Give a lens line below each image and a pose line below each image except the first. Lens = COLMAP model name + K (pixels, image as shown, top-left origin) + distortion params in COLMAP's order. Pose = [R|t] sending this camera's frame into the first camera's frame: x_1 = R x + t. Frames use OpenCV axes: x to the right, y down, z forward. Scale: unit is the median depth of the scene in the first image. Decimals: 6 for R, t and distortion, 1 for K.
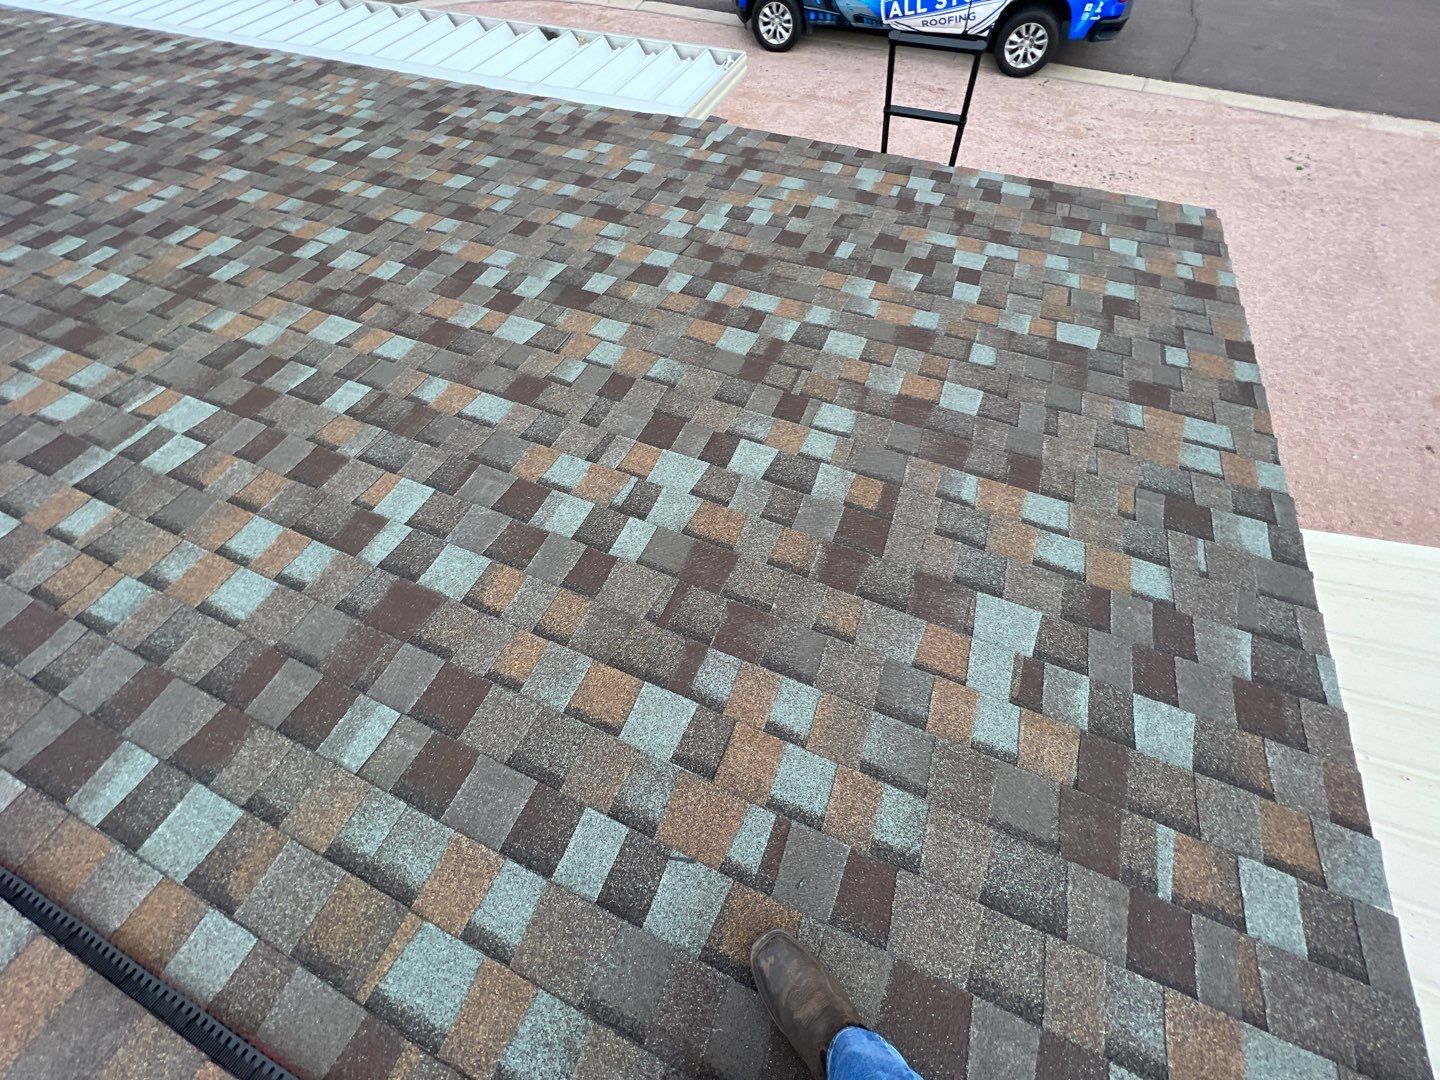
lens RADIAL K [[576.6, 0, 715.7], [0, 576.6, 539.0], [0, 0, 1]] dist [-0.004275, 0.000881]
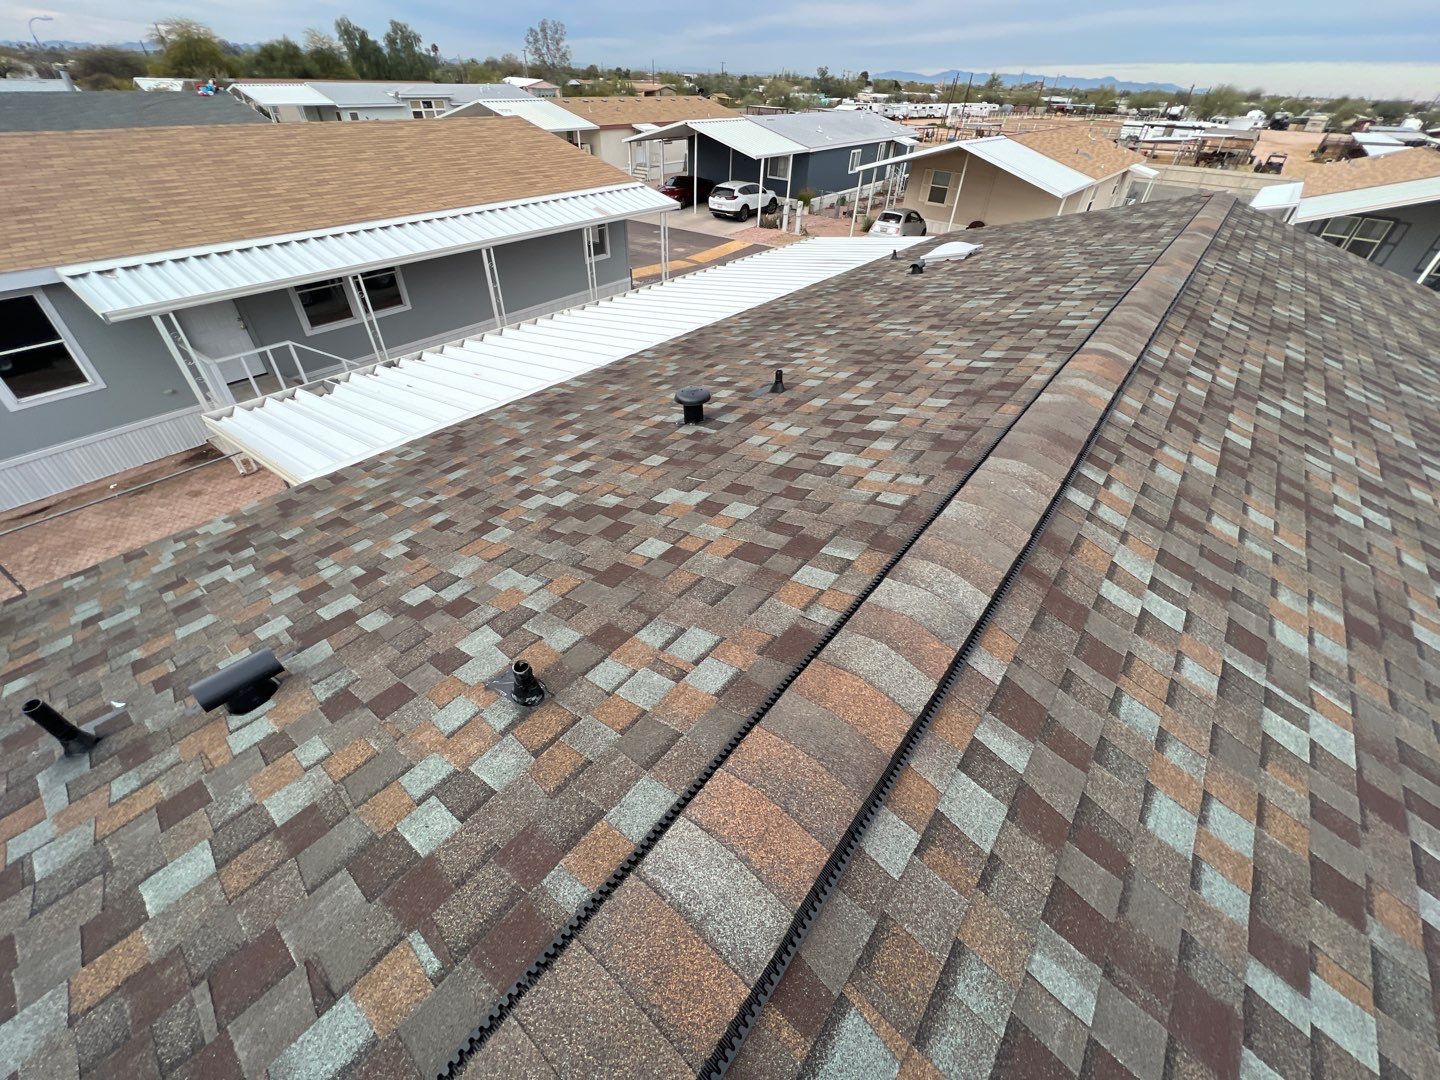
lens RADIAL K [[576.6, 0, 716.5], [0, 576.6, 536.1], [0, 0, 1]] dist [-0.004275, 0.000881]
pose [[-0.281103, 0.669573, -0.687498, -0.233264], [-0.887982, 0.090219, 0.450943, 0.282986], [0.363964, 0.737246, 0.569208, -0.209472]]
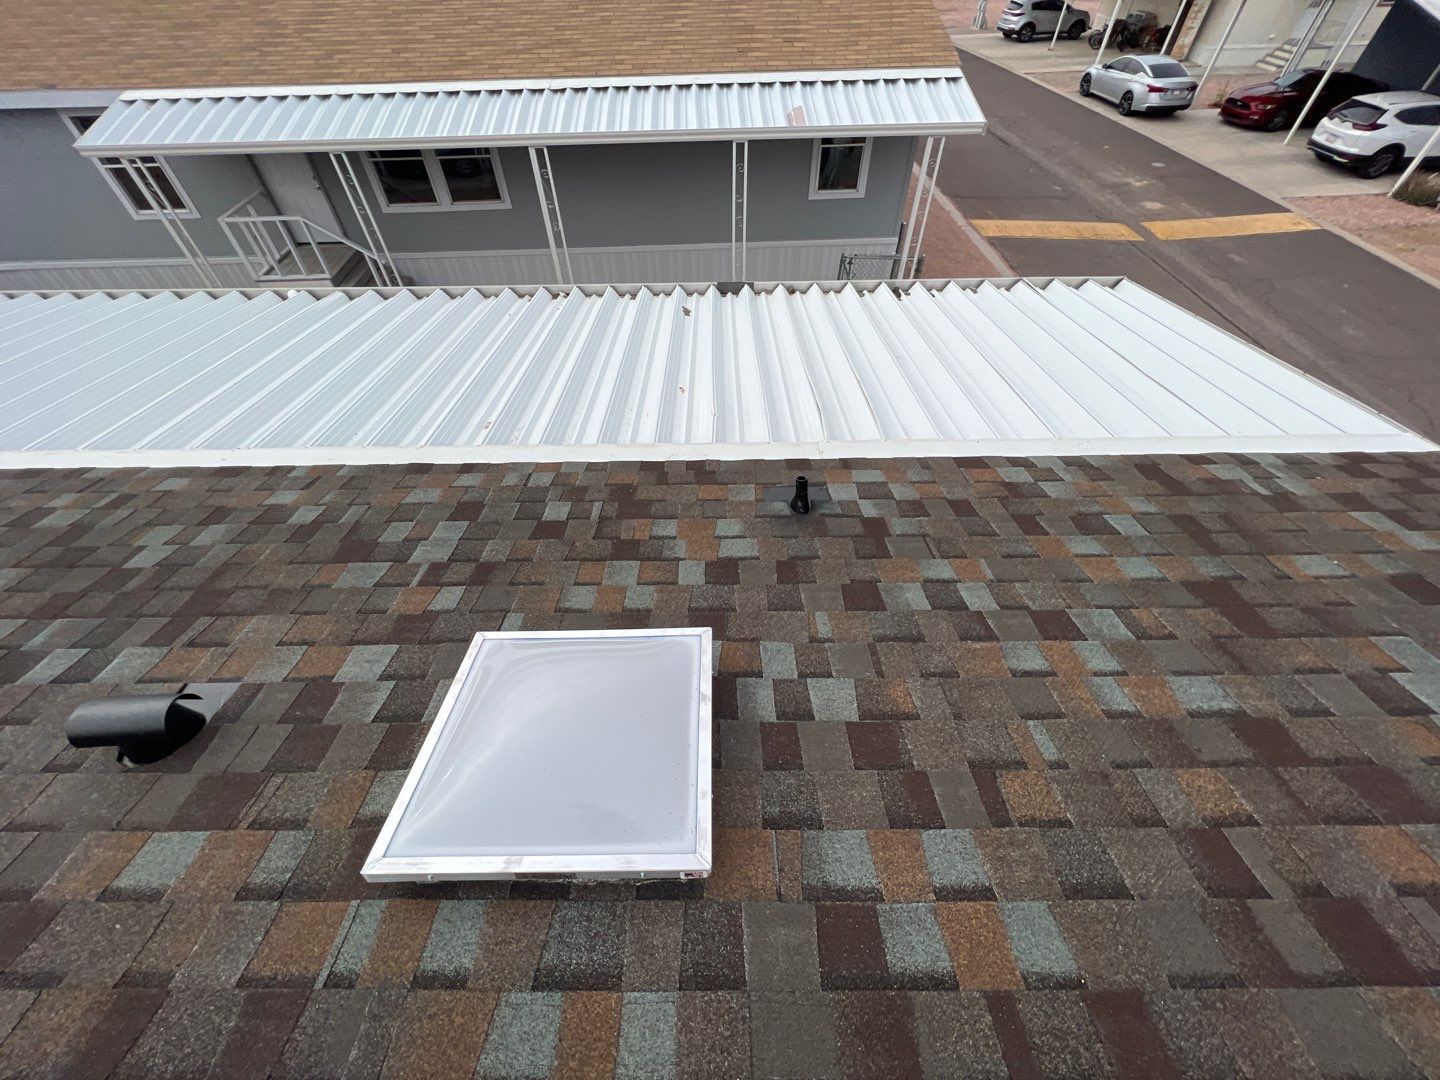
lens RADIAL K [[576.6, 0, 716.3], [0, 576.6, 537.7], [0, 0, 1]] dist [-0.004275, 0.000881]
pose [[-0.915776, 0.362254, -0.173569, -6.193559], [-0.319629, -0.395445, 0.861081, -0.179929], [0.243293, 0.844035, 0.477926, 1.025803]]
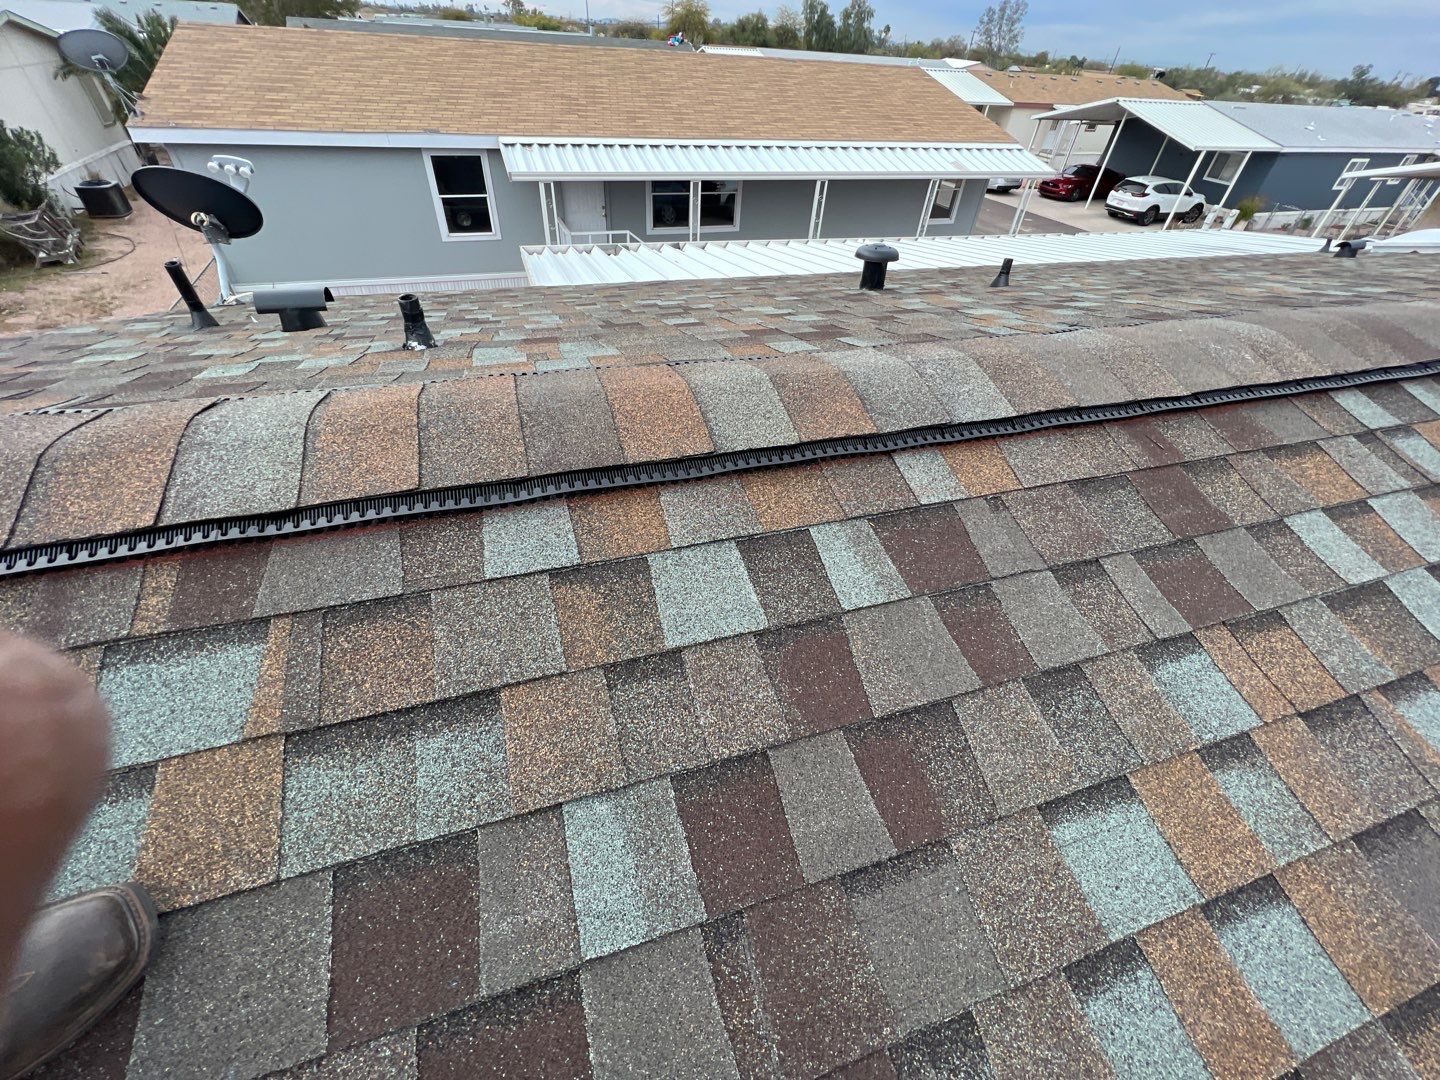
lens RADIAL K [[576.6, 0, 717.6], [0, 576.6, 537.0], [0, 0, 1]] dist [-0.004275, 0.000881]
pose [[-0.760061, 0.468601, -0.450244, -0.469605], [-0.593382, -0.217958, 0.774850, -0.009165], [0.264961, 0.856100, 0.443720, 0.468651]]
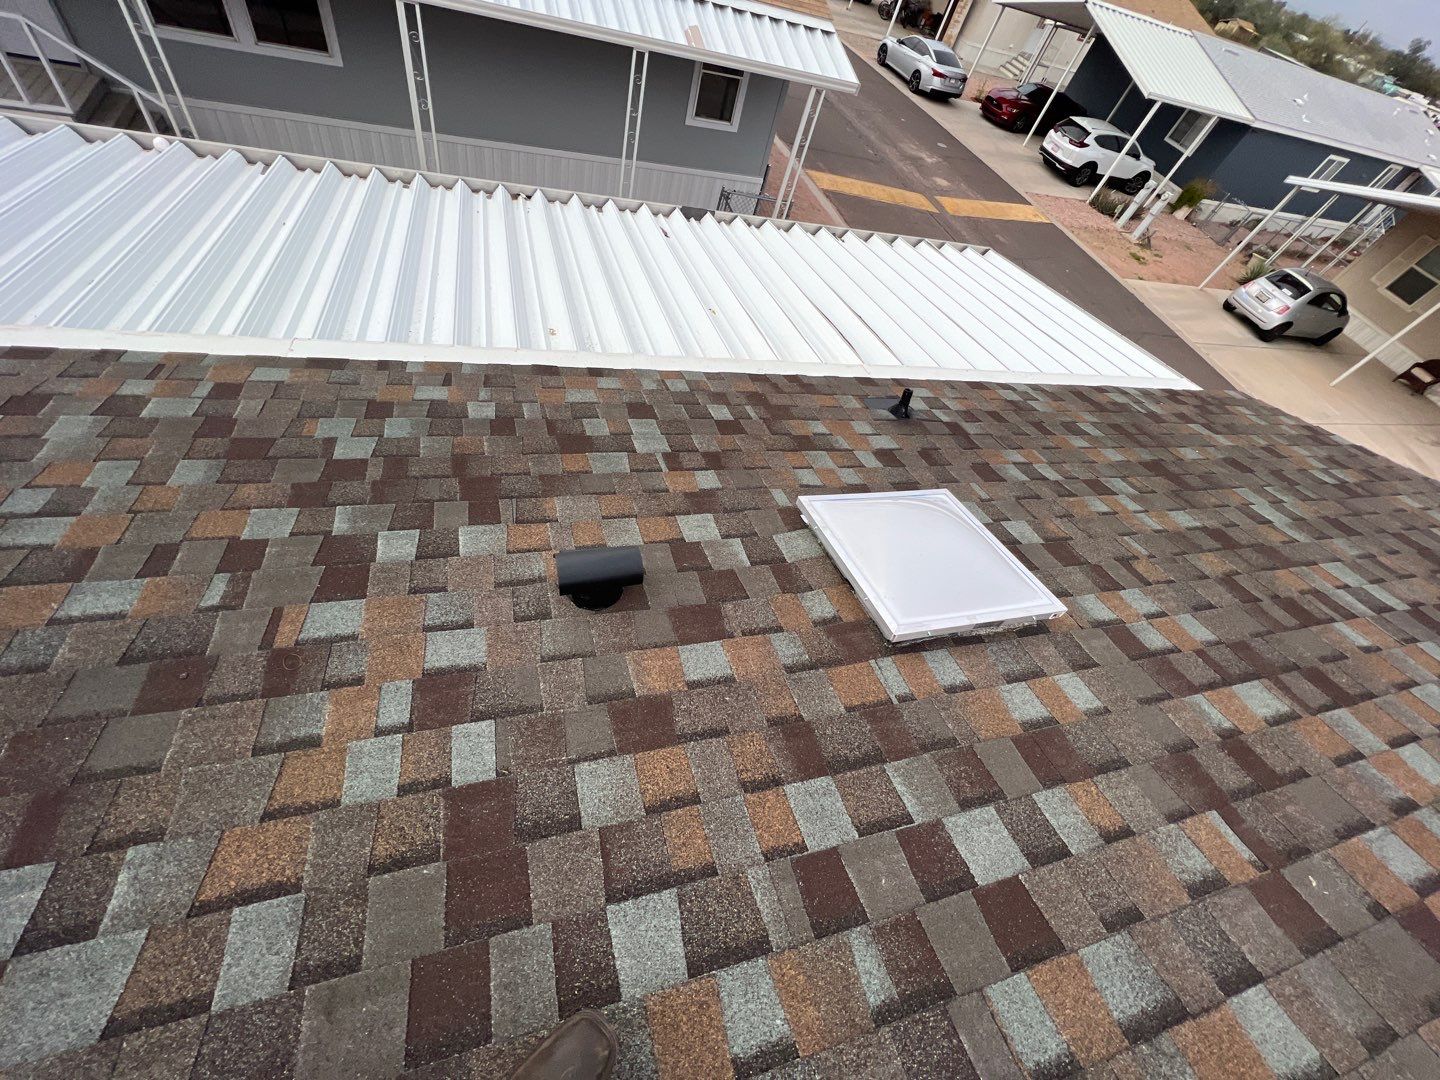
lens RADIAL K [[576.6, 0, 717.2], [0, 576.6, 536.1], [0, 0, 1]] dist [-0.004275, 0.000881]
pose [[-0.795375, 0.422295, -0.434794, -5.198631], [-0.601275, -0.459225, 0.653897, -0.011687], [0.076469, 0.781524, 0.619171, 0.811631]]
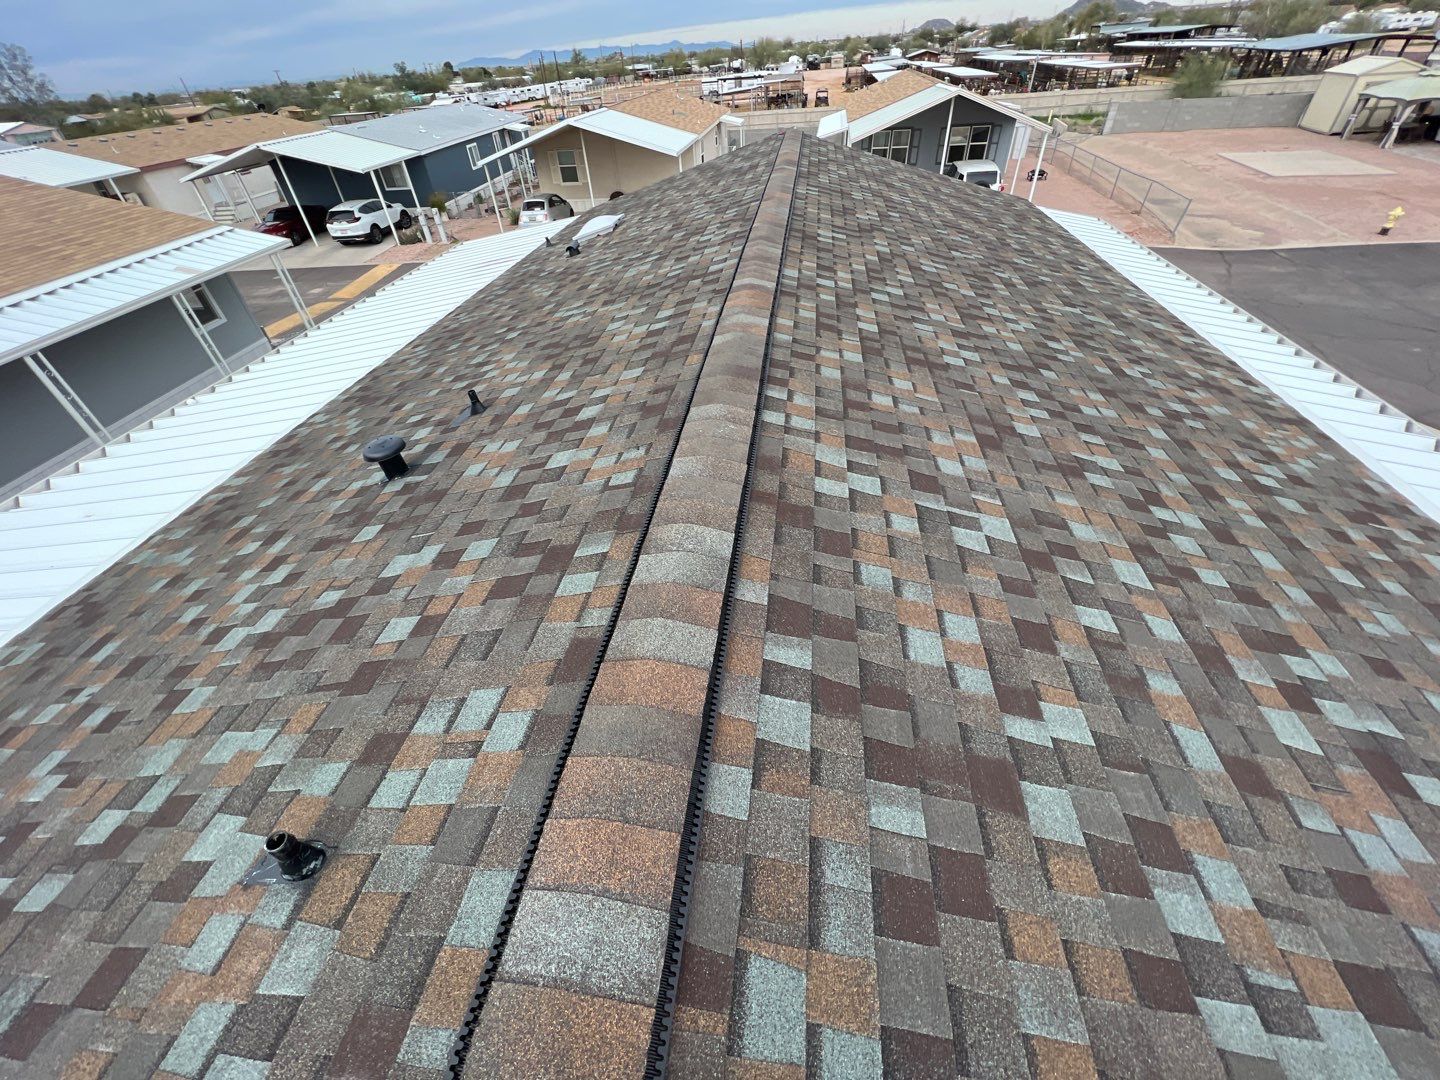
lens RADIAL K [[576.6, 0, 716.3], [0, 576.6, 536.9], [0, 0, 1]] dist [-0.004275, 0.000881]
pose [[0.262700, 0.685790, -0.678735, -0.255180], [-0.878219, 0.461309, 0.126196, 0.207576], [0.399650, 0.562926, 0.723460, -0.175998]]
